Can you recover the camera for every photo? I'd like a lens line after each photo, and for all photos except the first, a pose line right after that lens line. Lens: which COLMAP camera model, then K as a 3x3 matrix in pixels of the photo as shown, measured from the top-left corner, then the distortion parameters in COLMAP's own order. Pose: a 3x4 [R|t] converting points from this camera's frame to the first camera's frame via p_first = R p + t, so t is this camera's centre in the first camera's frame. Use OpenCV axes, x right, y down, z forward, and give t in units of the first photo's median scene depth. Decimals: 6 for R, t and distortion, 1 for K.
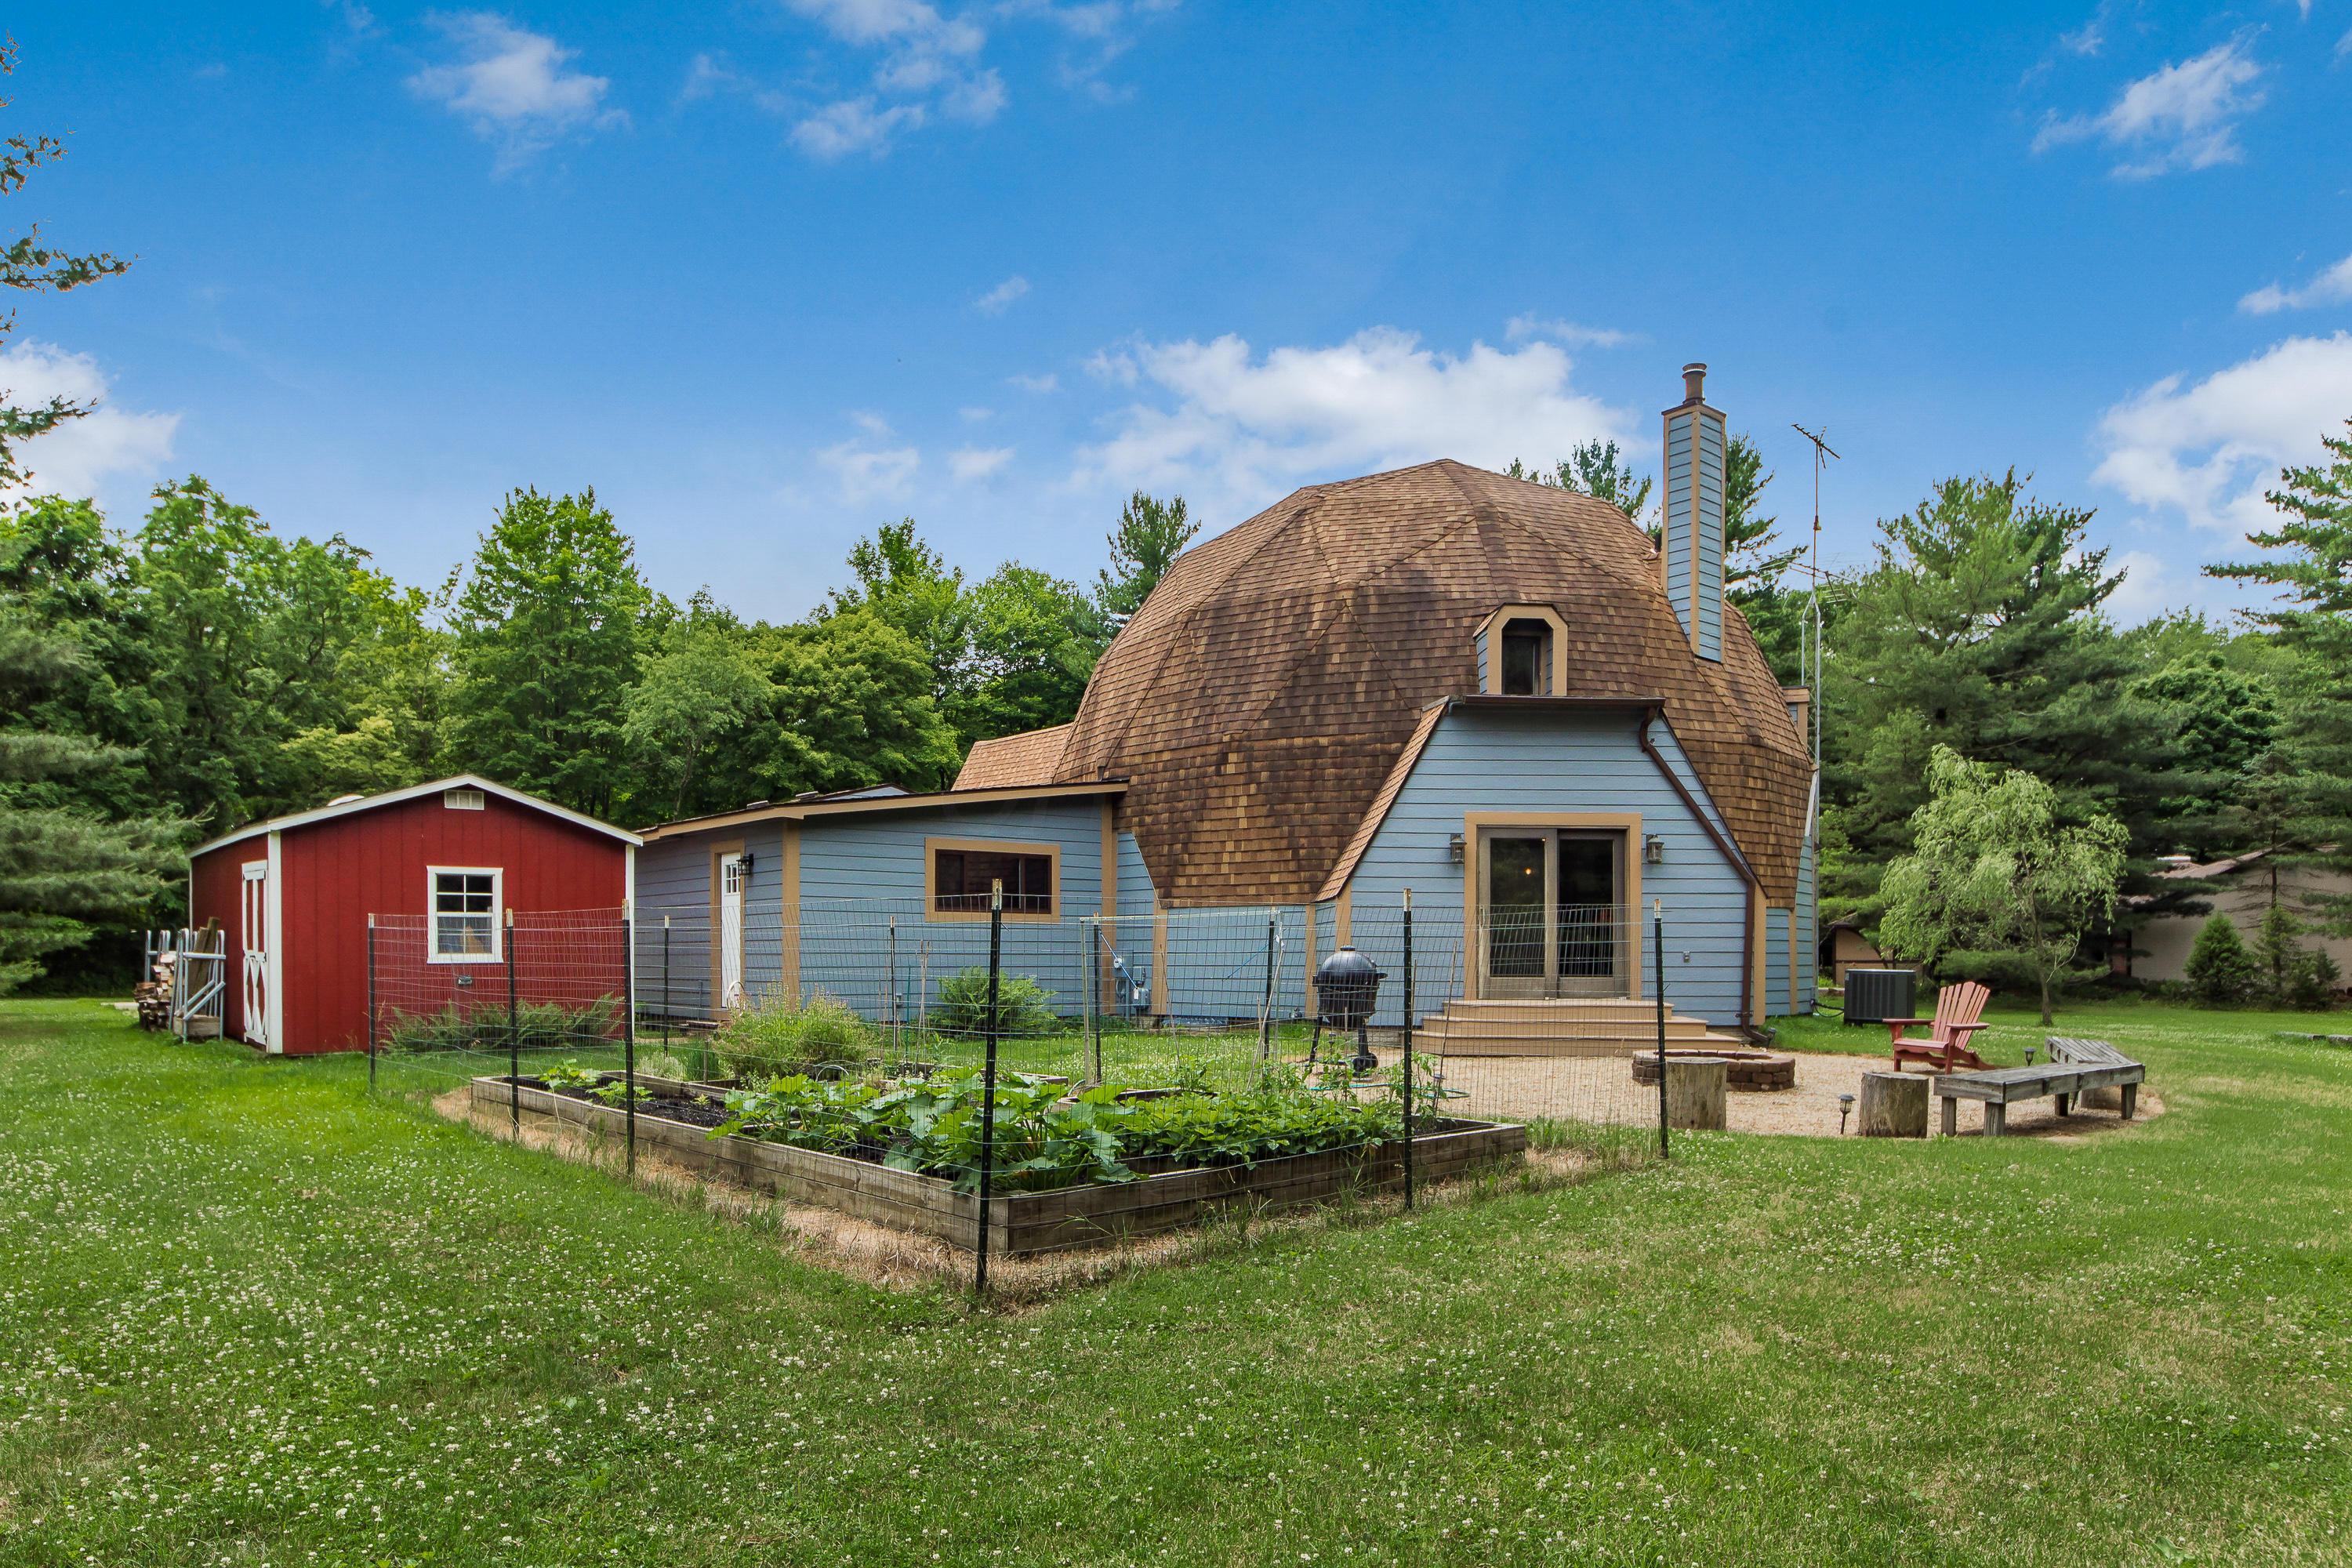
lens RADIAL K [[1479.4, 0, 1176.1], [0, 1479.4, 965.9], [0, 0, 1]] dist [0.016844, 0.000382]
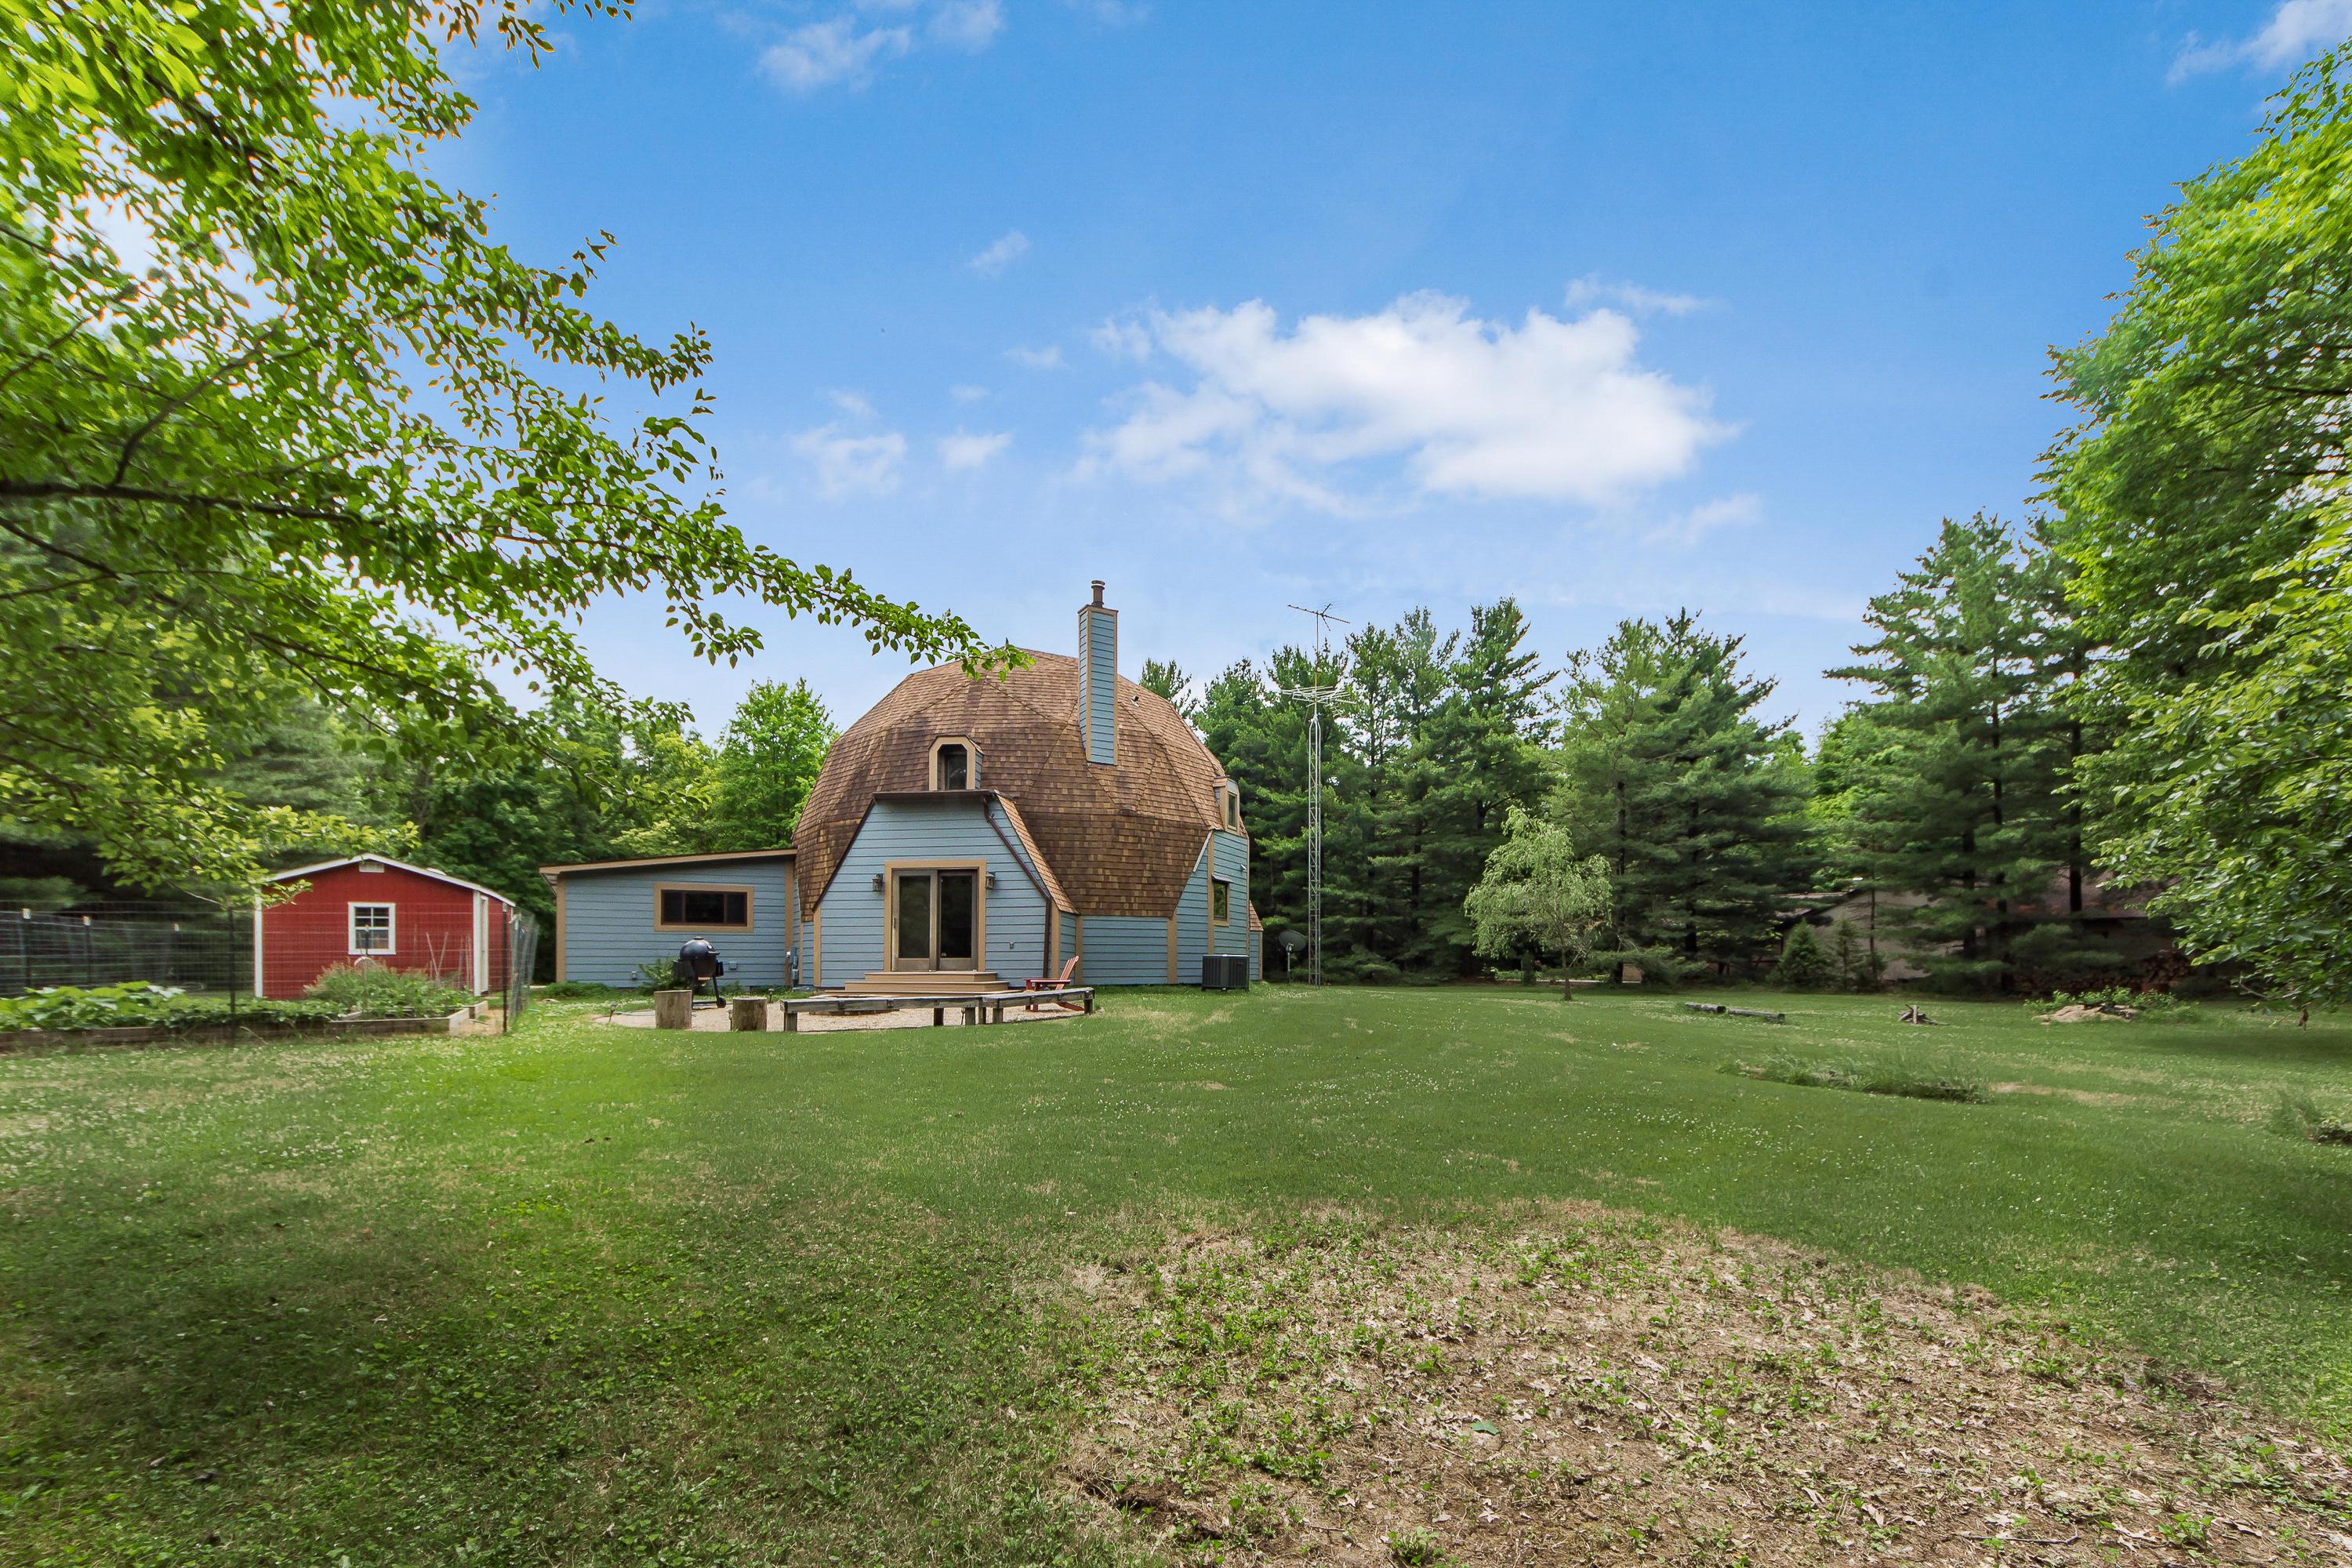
lens RADIAL K [[1027.0, 0, 1176.9], [0, 1027.0, 965.4], [0, 0, 1]] dist [0.000836, 0.000761]
pose [[0.982669, -0.005673, -0.185282, 0.735982], [0.003604, 0.999927, -0.011502, 0.030161], [0.185333, 0.010635, 0.982618, -0.090097]]
